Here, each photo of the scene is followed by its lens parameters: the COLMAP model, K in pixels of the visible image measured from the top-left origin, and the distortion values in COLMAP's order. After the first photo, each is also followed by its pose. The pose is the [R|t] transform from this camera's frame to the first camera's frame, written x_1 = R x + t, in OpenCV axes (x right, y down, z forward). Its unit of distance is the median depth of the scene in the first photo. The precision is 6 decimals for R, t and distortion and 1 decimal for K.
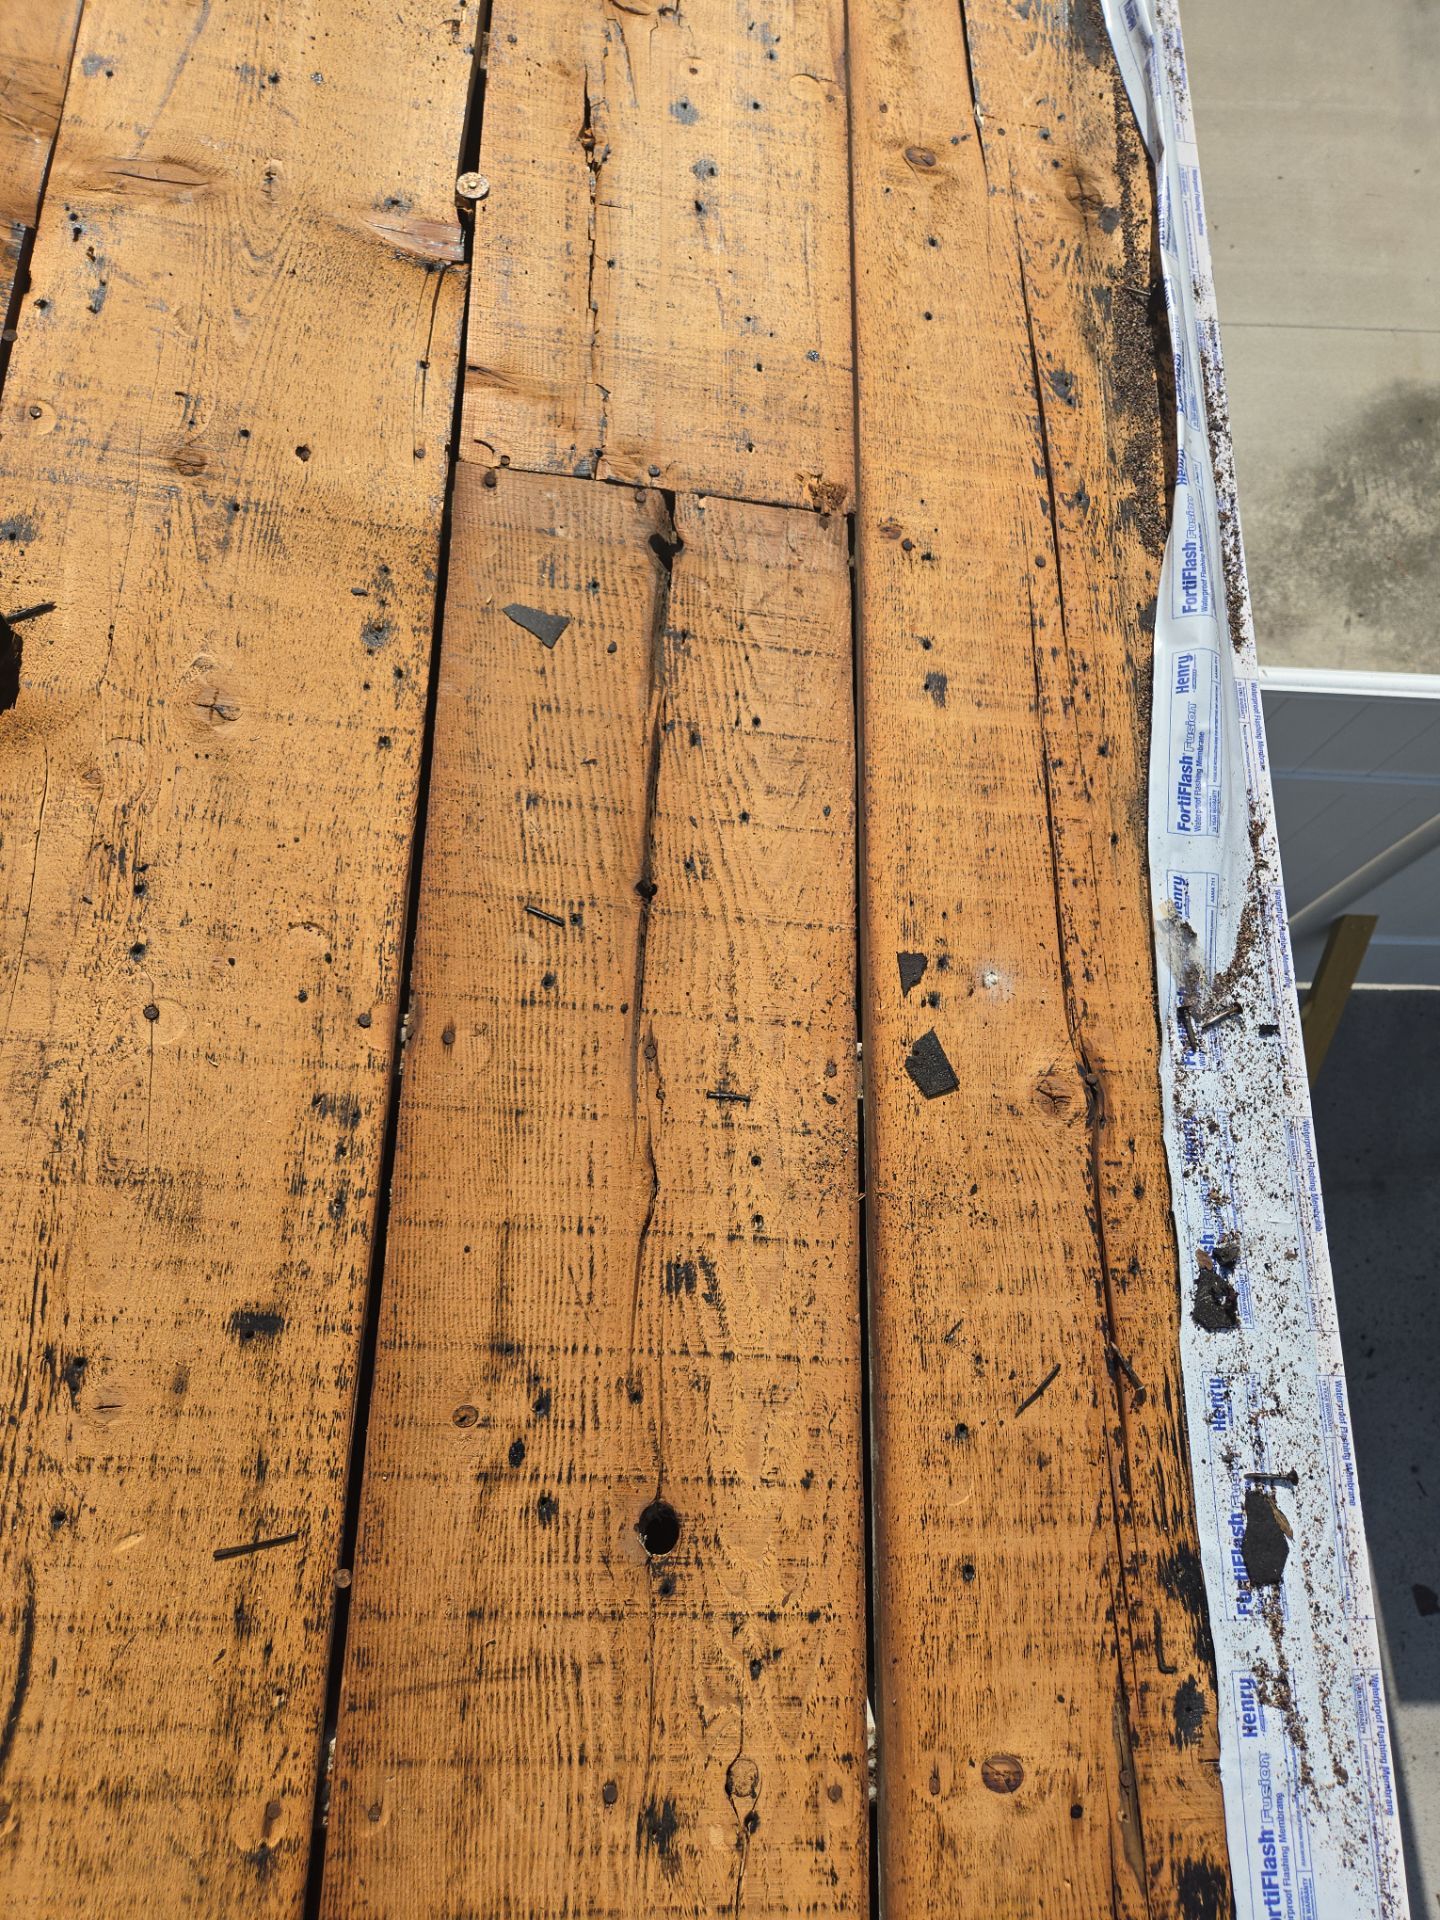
lens RADIAL K [[1281.6, 0, 720.0], [0, 1281.6, 960.0], [0, 0, 1]] dist [0.065142, -0.063839]
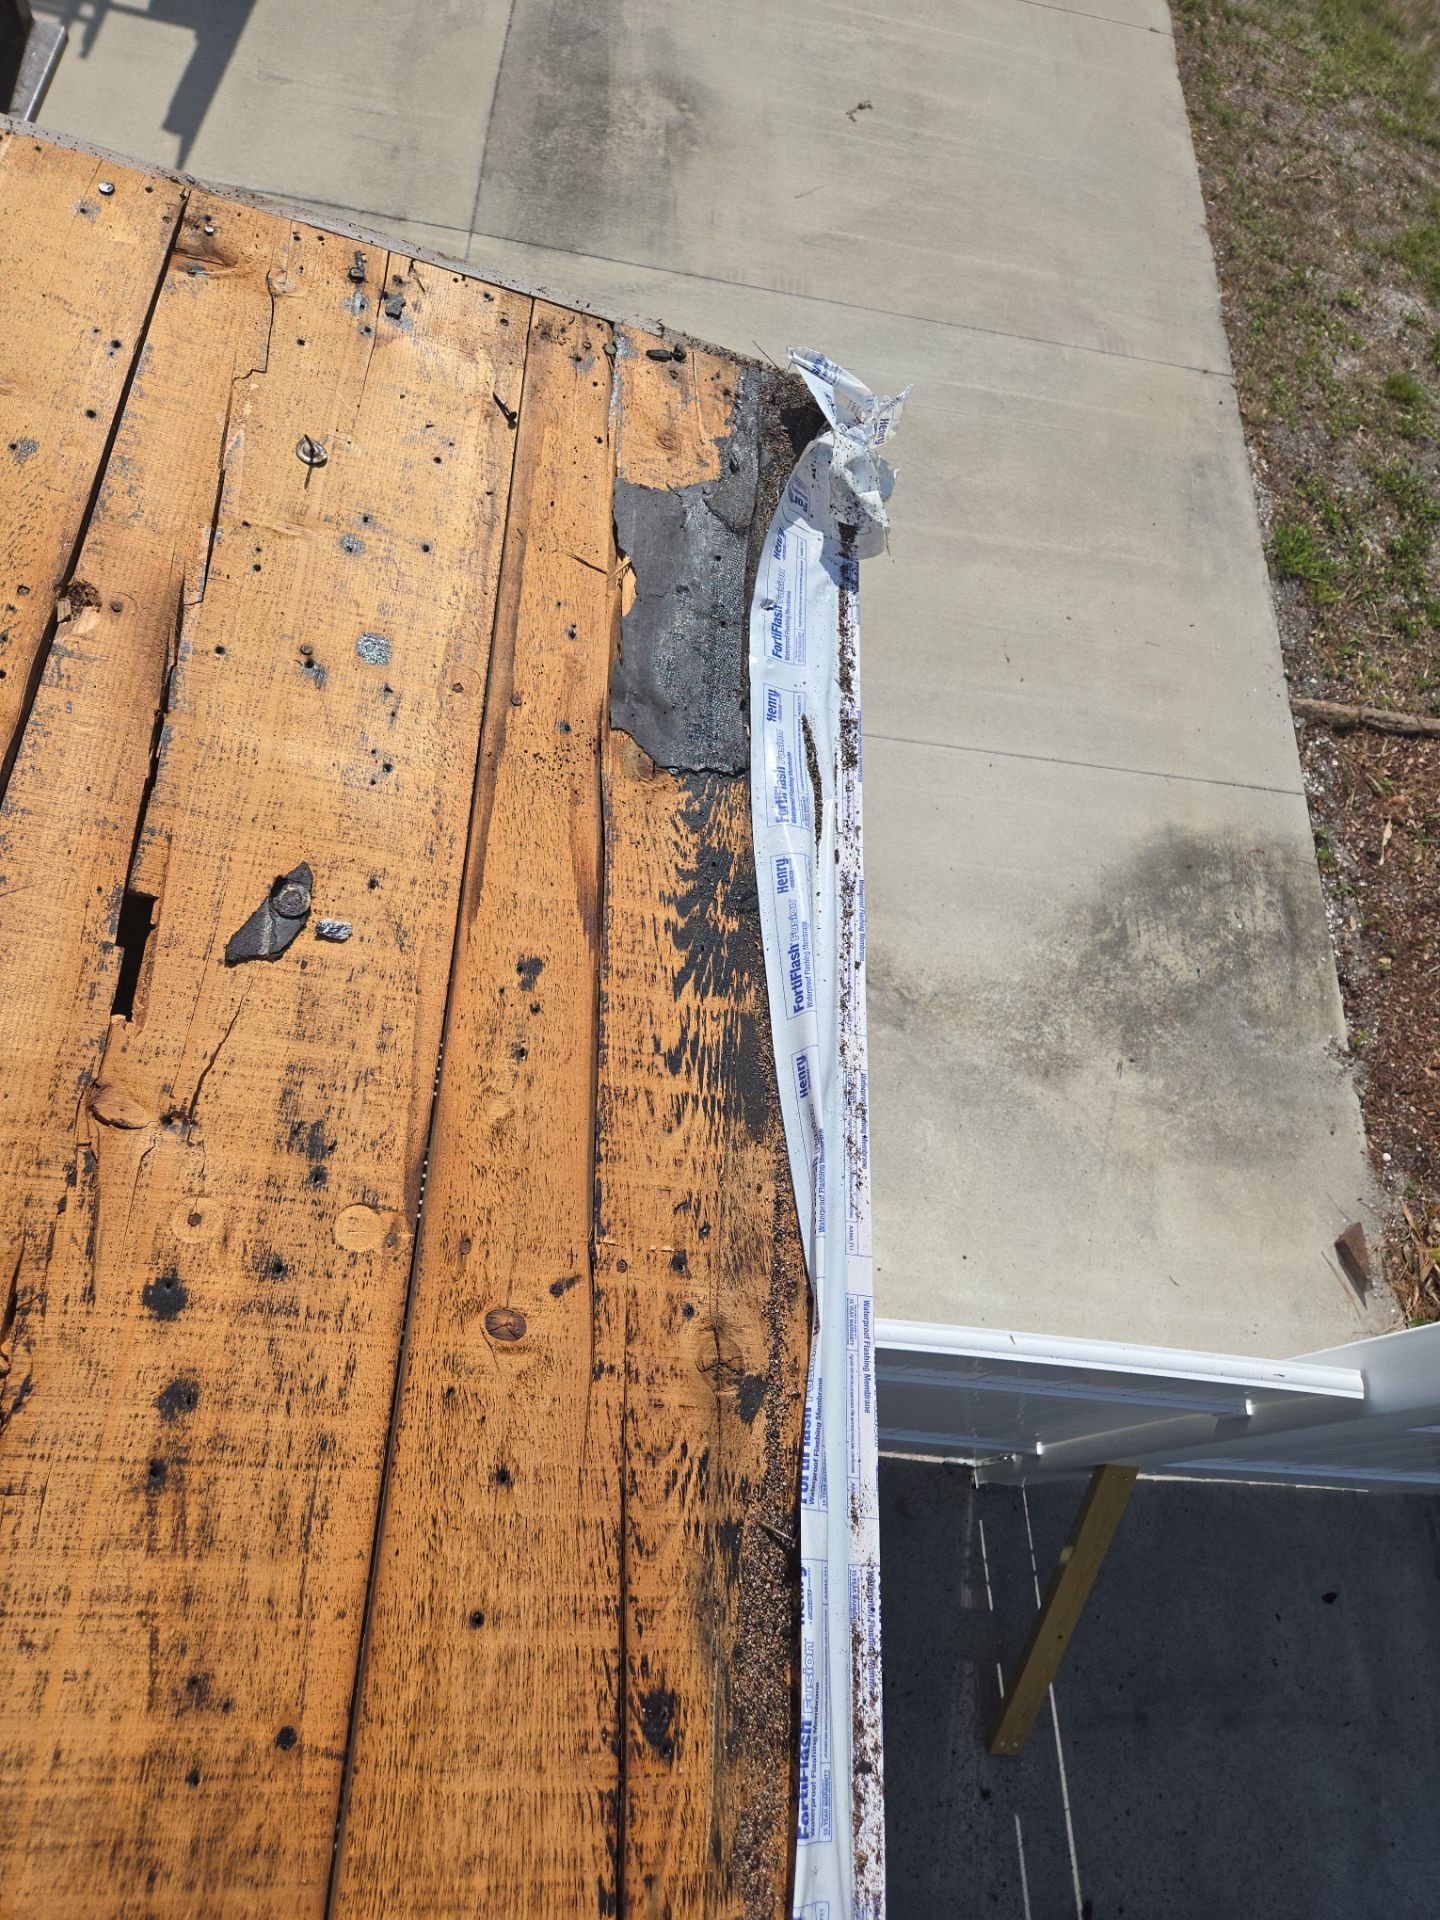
lens RADIAL K [[1281.6, 0, 720.0], [0, 1281.6, 960.0], [0, 0, 1]] dist [0.065142, -0.063839]
pose [[0.988172, 0.079395, 0.131194, 0.161681], [-0.060450, 0.987939, -0.142556, -0.725647], [-0.140930, 0.132939, 0.981053, 0.217566]]
